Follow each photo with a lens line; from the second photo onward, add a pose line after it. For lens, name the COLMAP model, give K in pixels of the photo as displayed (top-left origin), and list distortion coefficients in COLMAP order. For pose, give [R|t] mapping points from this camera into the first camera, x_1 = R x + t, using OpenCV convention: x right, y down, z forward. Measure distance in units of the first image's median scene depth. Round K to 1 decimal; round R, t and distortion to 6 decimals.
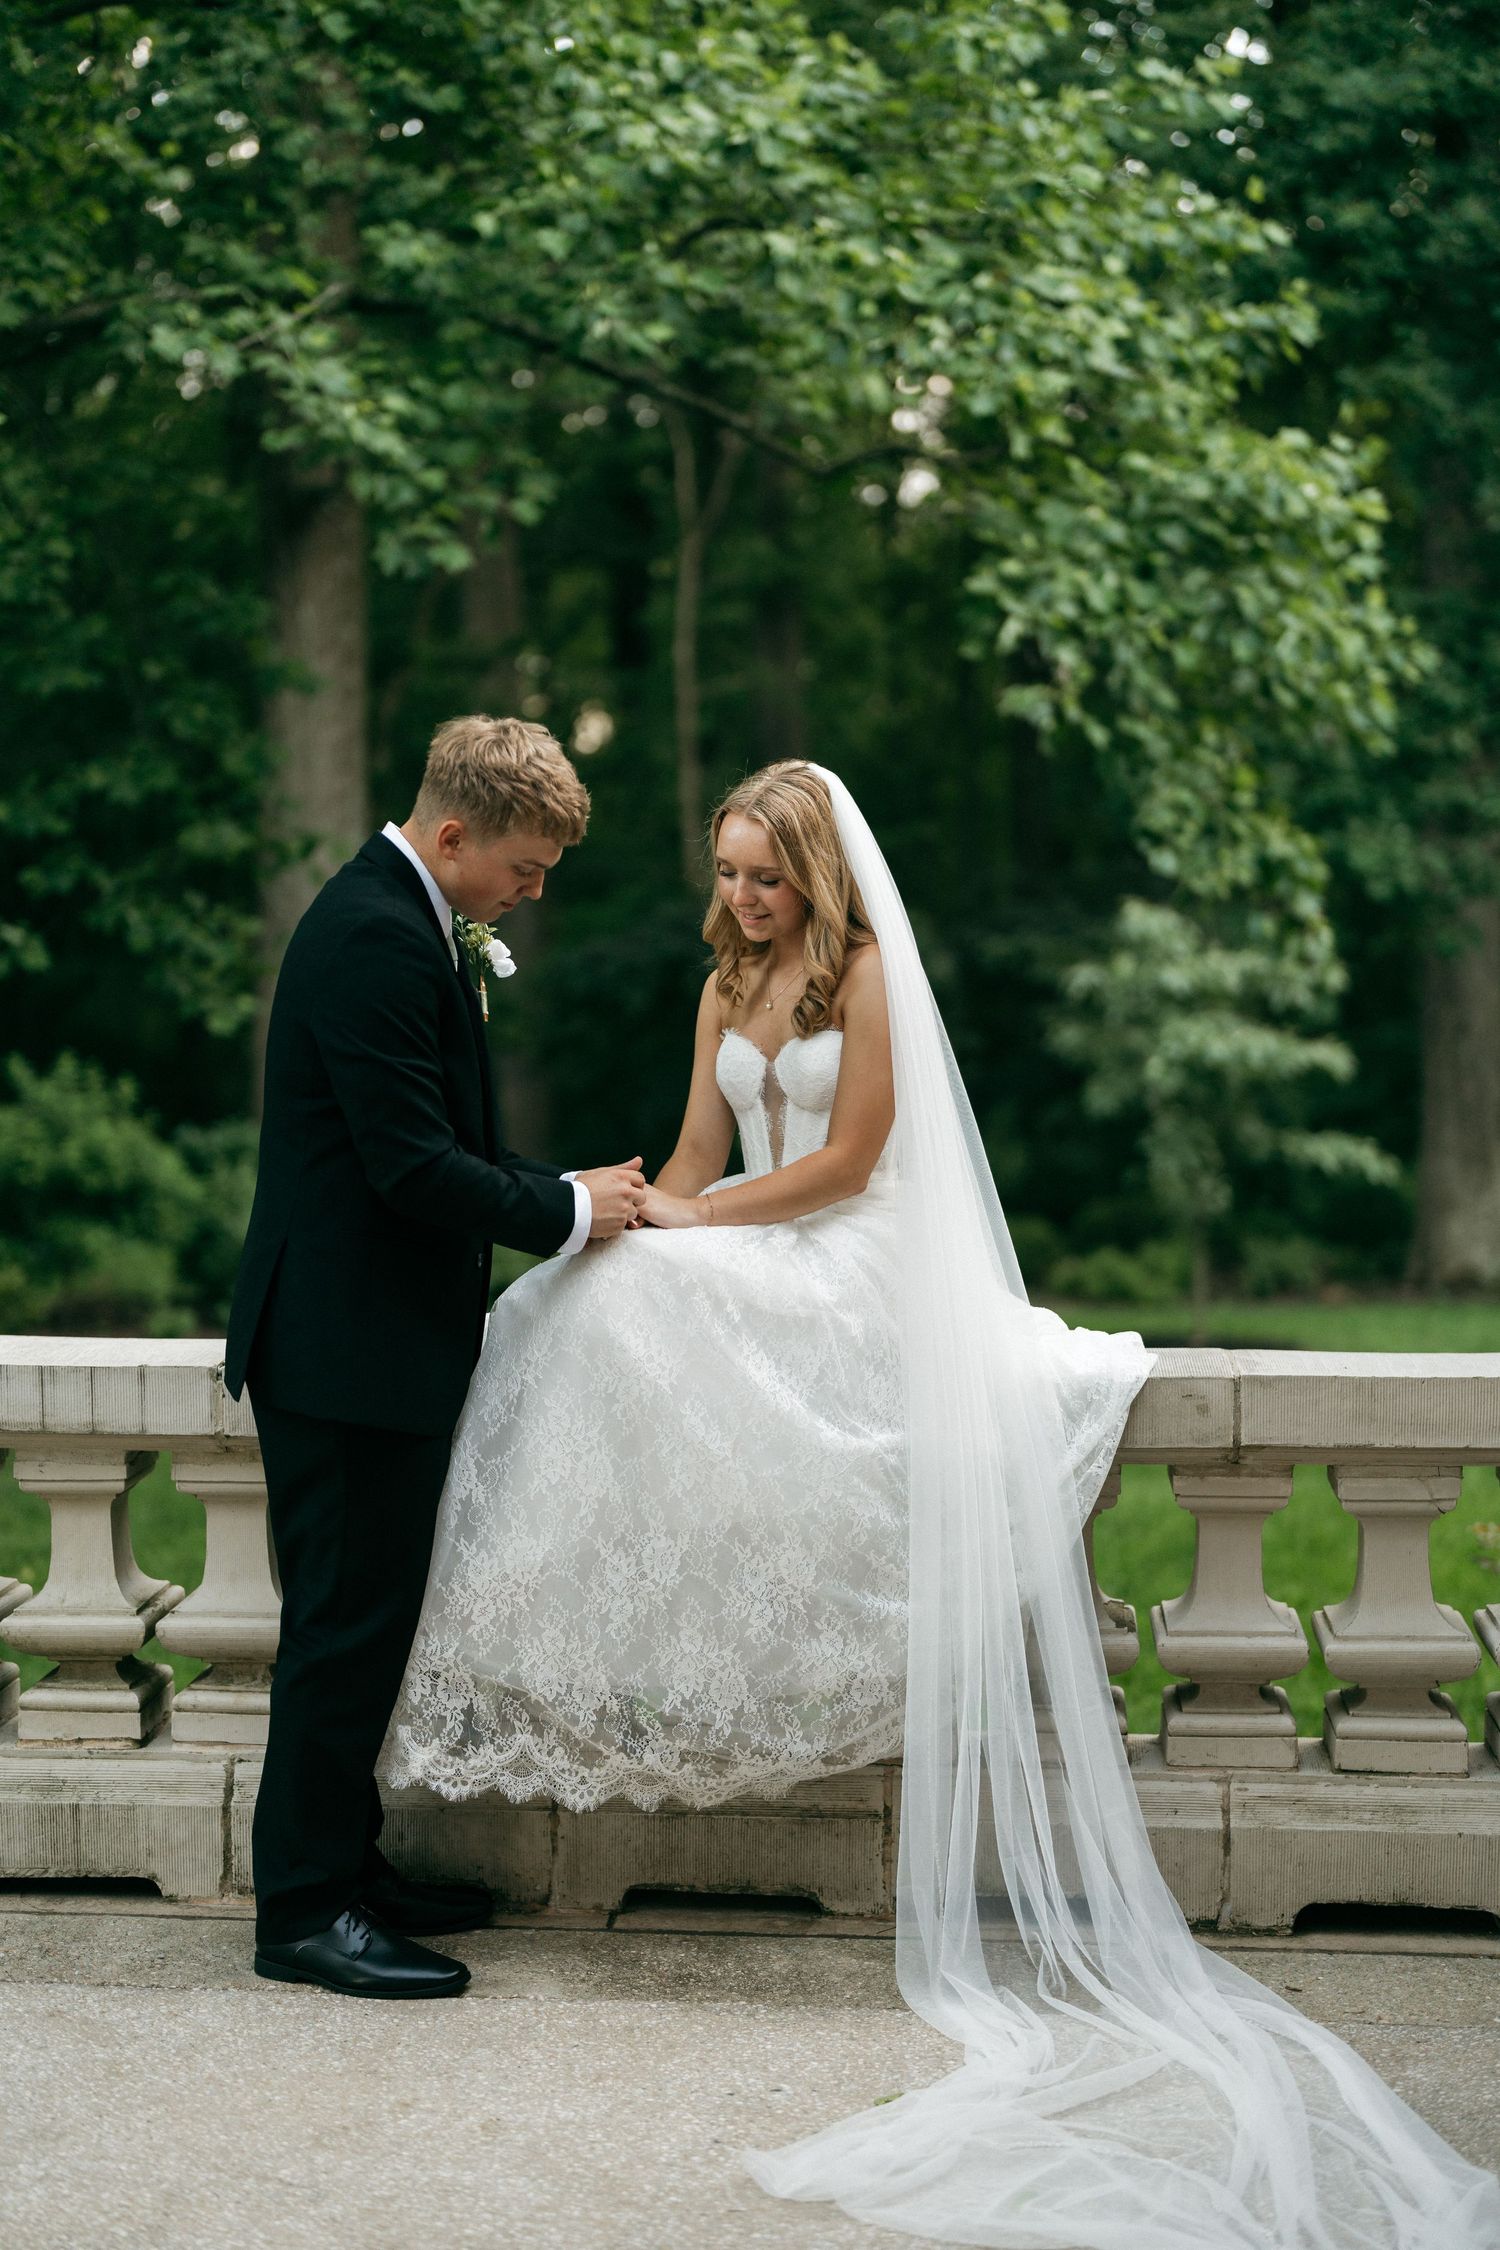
lens RADIAL K [[3440.9, 0, 749.5], [0, 3440.9, 1126.8], [0, 0, 1]] dist [-0.060152, 0.000000]
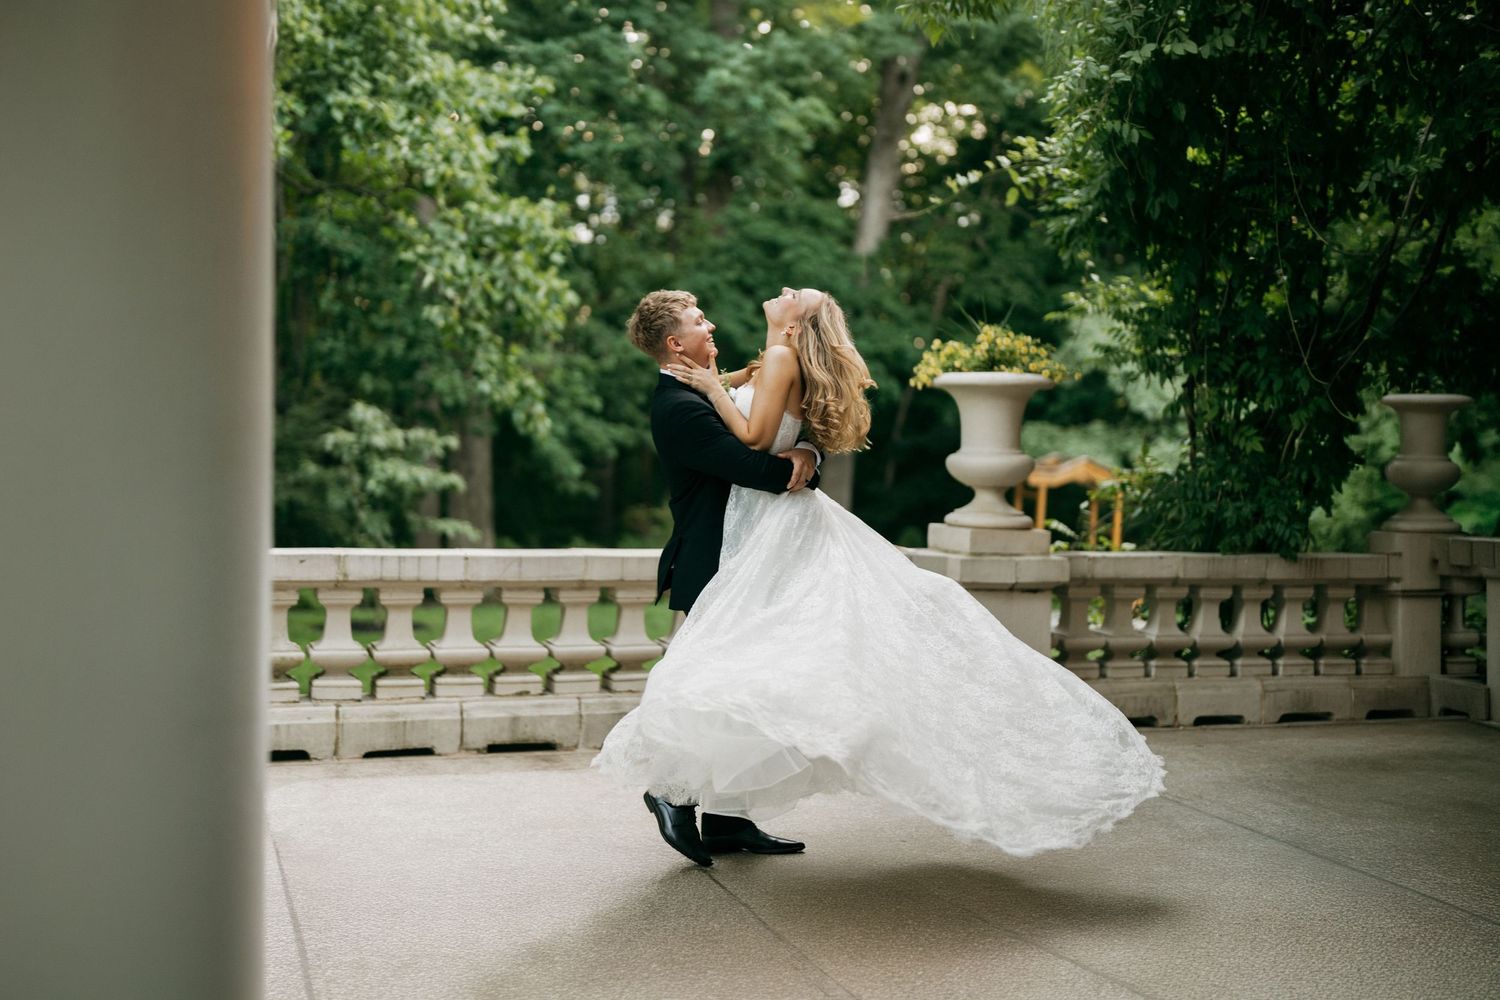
lens RADIAL K [[2294.0, 0, 750.9], [0, 2294.0, 500.8], [0, 0, 1]] dist [-0.060152, 0.000000]
pose [[0.864389, 0.019746, 0.502435, -0.484592], [-0.004079, 0.999471, -0.032263, 0.046386], [-0.502806, 0.025838, 0.864013, -0.383439]]
